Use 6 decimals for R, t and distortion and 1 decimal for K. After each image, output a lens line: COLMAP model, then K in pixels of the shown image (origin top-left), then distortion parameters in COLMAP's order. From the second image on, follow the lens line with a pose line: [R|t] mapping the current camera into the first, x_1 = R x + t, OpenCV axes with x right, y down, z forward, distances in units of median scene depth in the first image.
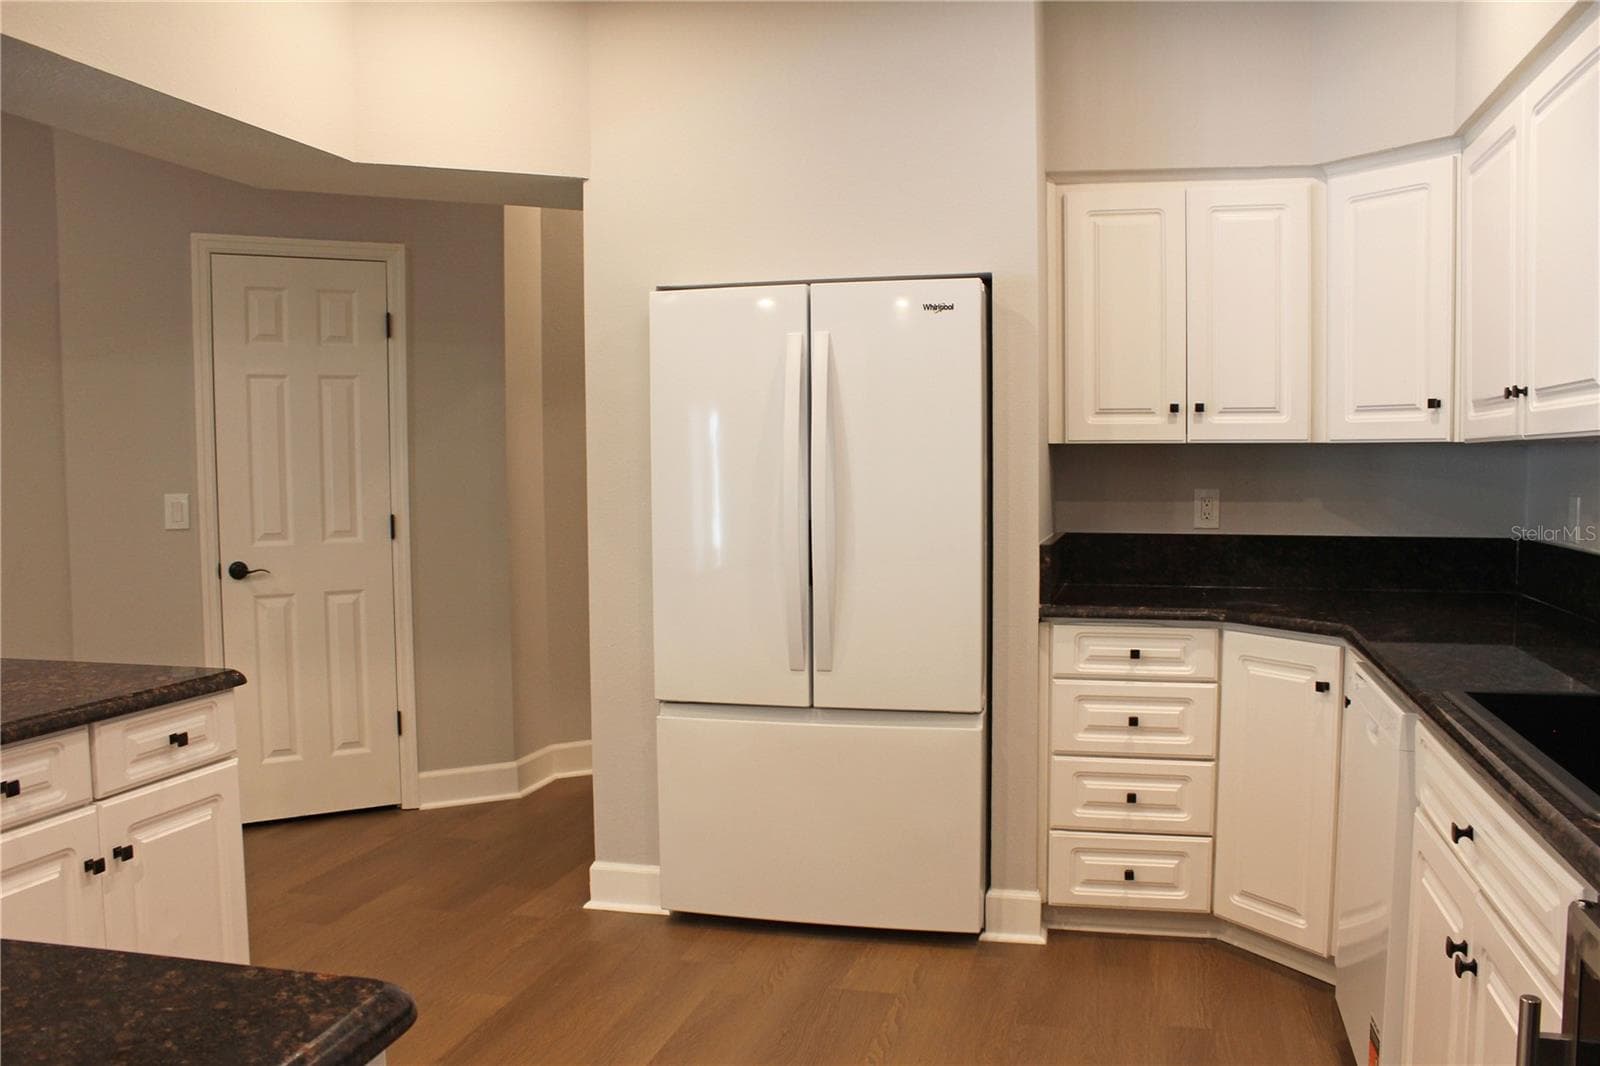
lens RADIAL K [[1323.2, 0, 832.1], [0, 1323.2, 549.6], [0, 0, 1]] dist [-0.174458, 0.164334]
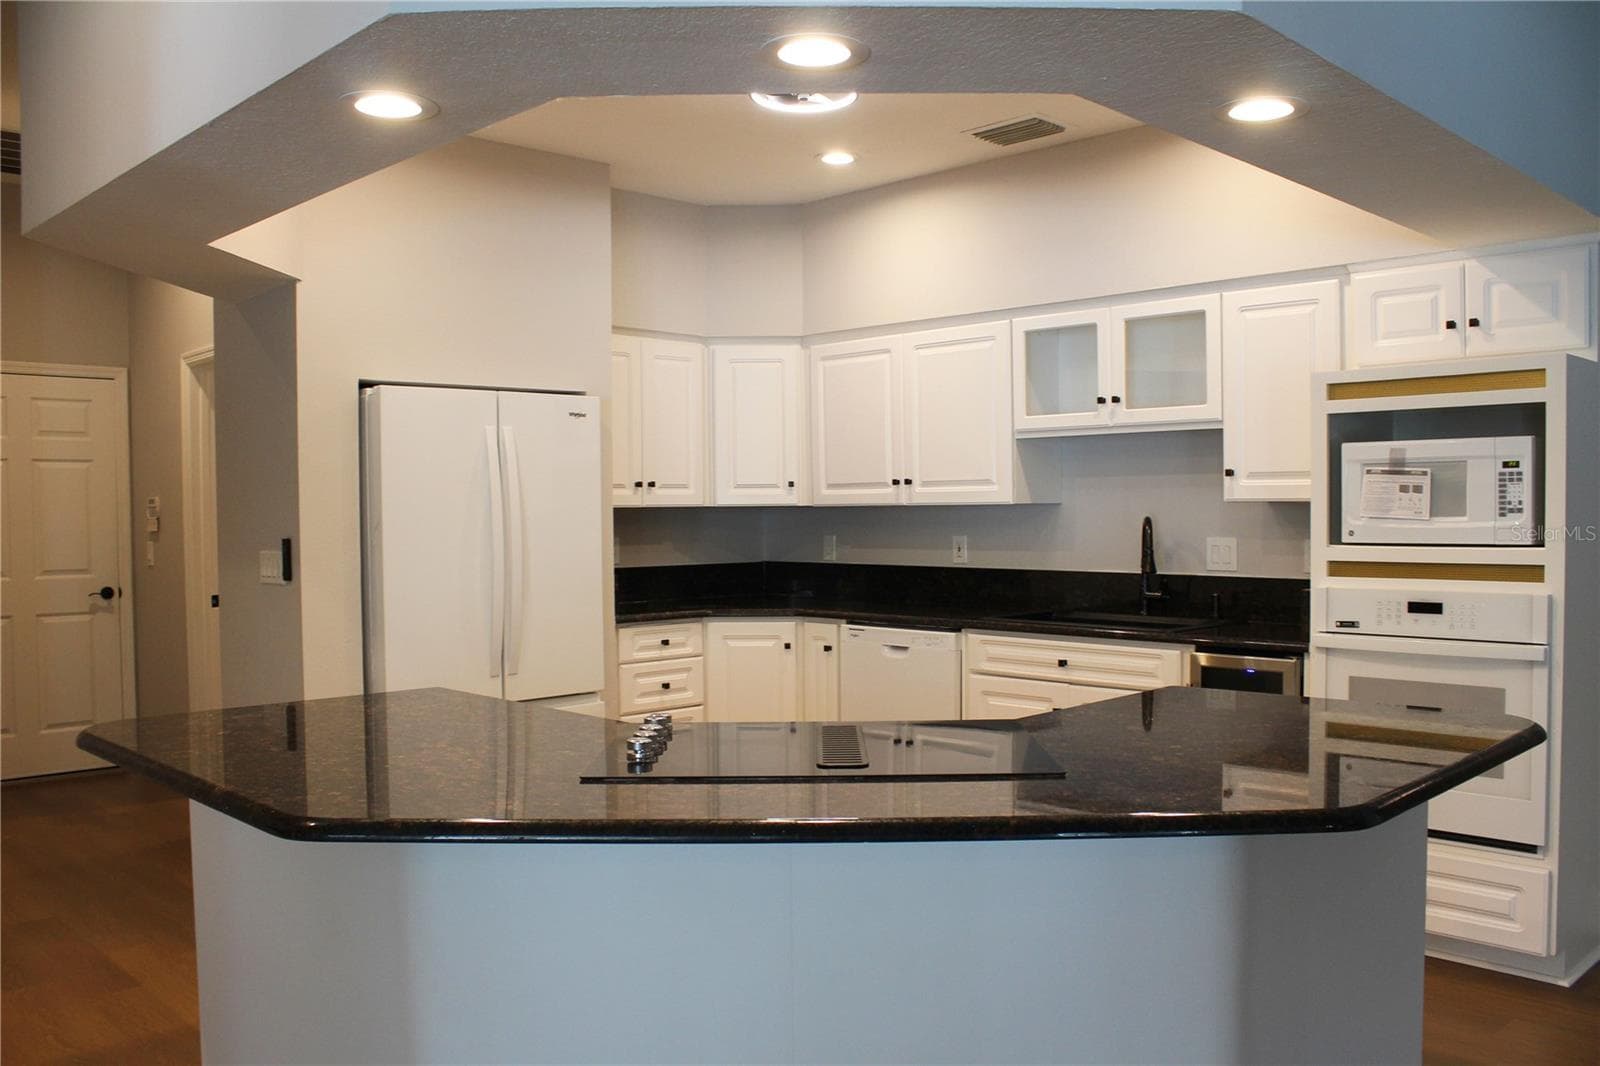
lens RADIAL K [[1298.8, 0, 842.3], [0, 1298.8, 546.3], [0, 0, 1]] dist [-0.167396, 0.120056]
pose [[0.518714, -0.023779, 0.854617, -0.848417], [0.064556, 0.997849, -0.011419, -0.003033], [-0.852507, 0.061094, 0.519133, 0.012695]]
